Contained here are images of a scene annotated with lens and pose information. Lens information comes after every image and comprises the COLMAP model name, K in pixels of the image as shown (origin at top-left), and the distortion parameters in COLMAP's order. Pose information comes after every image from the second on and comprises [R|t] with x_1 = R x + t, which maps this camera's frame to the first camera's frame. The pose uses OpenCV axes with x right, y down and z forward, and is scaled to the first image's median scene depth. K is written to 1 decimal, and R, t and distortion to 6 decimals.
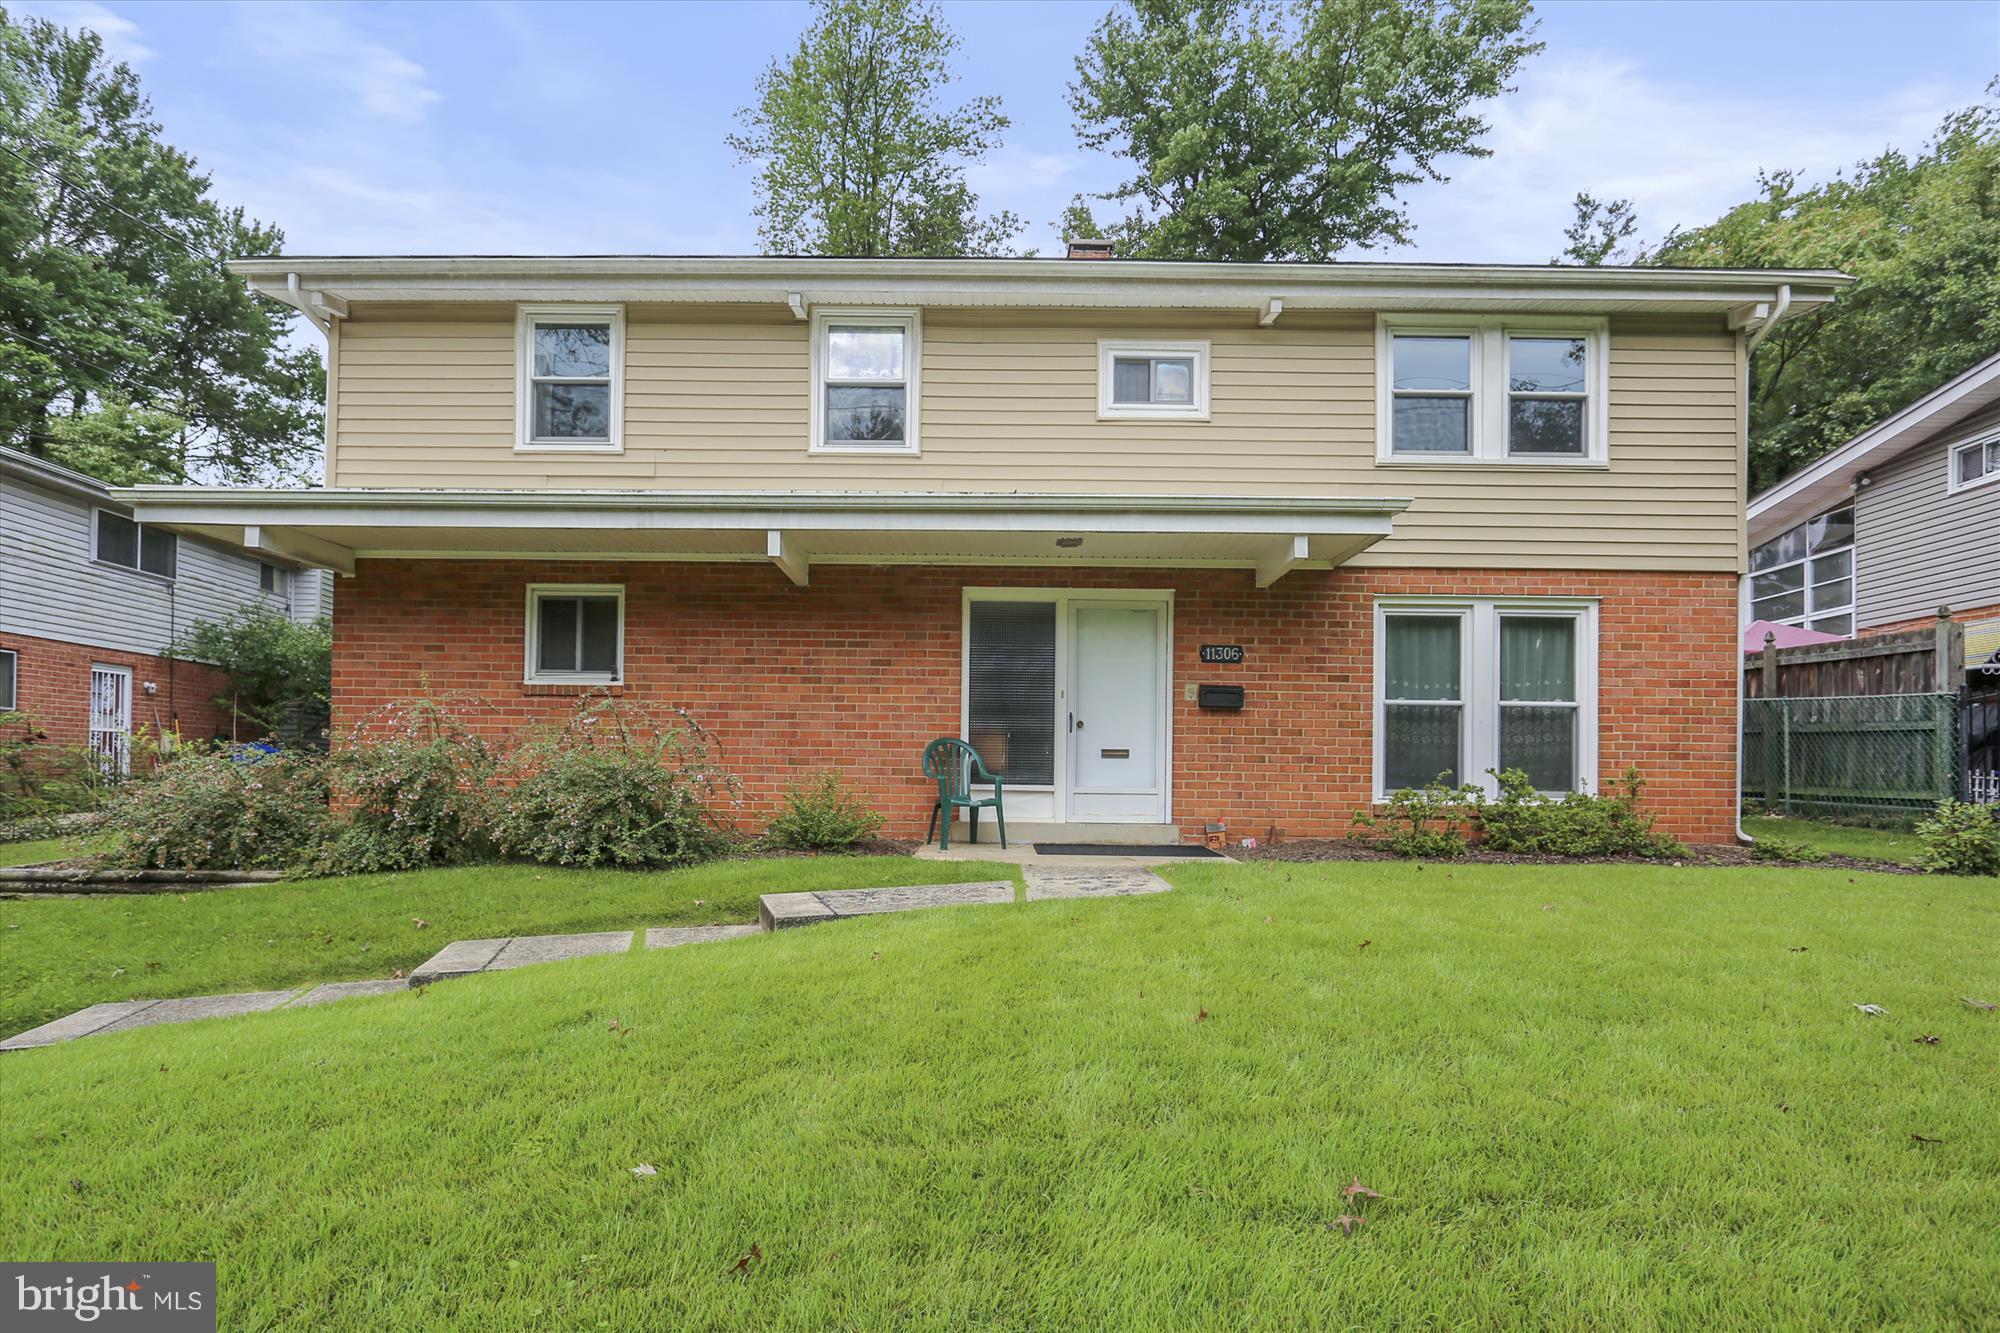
lens RADIAL K [[933.1, 0, 1002.5], [0, 933.1, 688.3], [0, 0, 1]] dist [-0.002274, 0.000300]
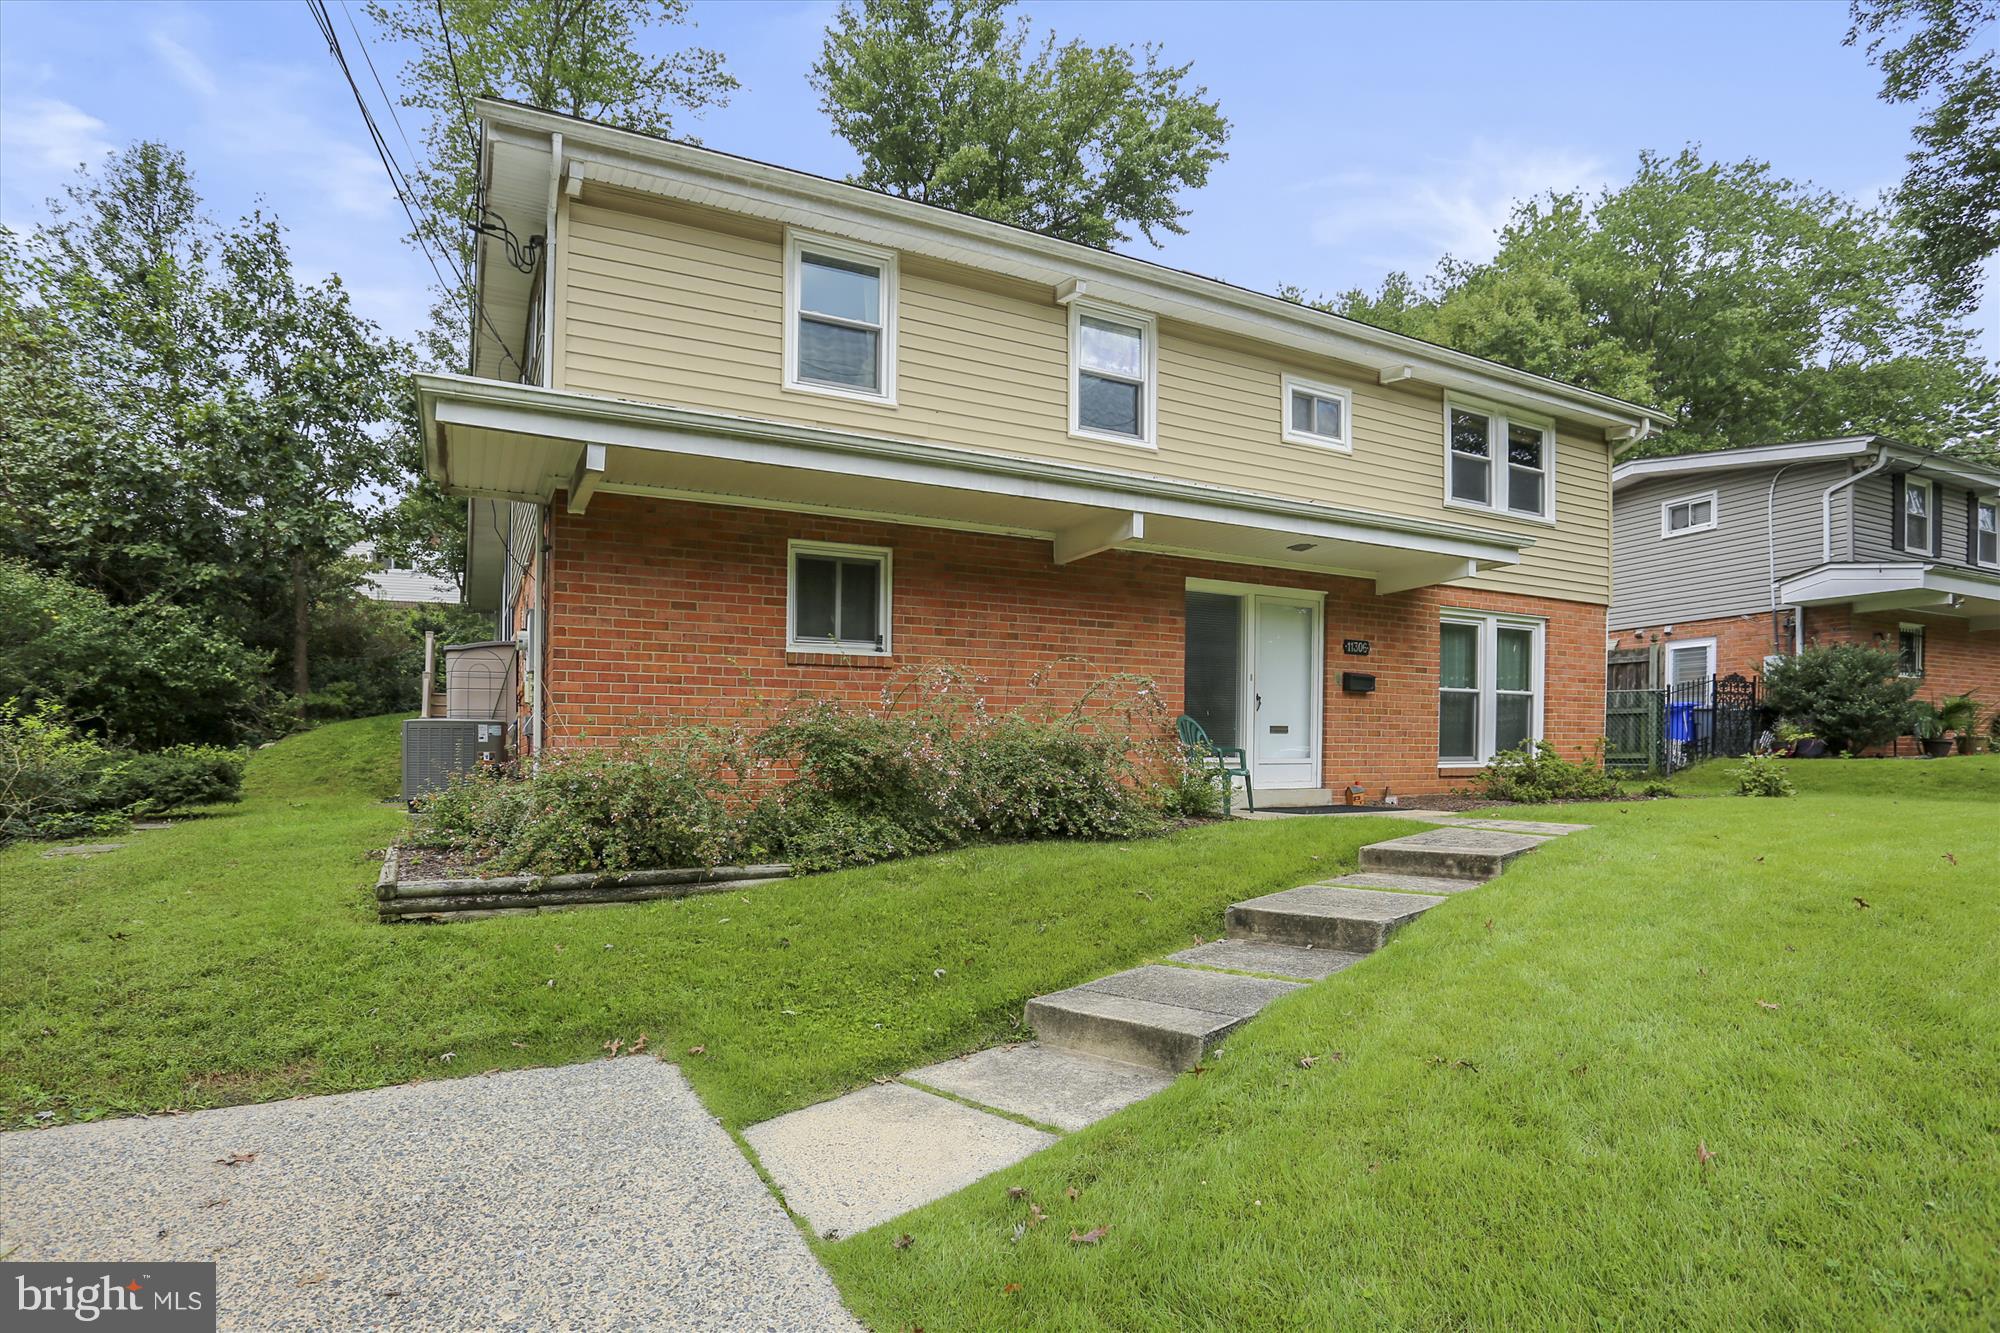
lens RADIAL K [[963.2, 0, 908.6], [0, 963.2, 678.6], [0, 0, 1]] dist [-0.051309, 0.001347]
pose [[0.904068, 0.022760, 0.426782, -0.804537], [-0.024513, 0.999699, -0.001388, 0.019512], [-0.426685, -0.009207, 0.904354, 0.122340]]
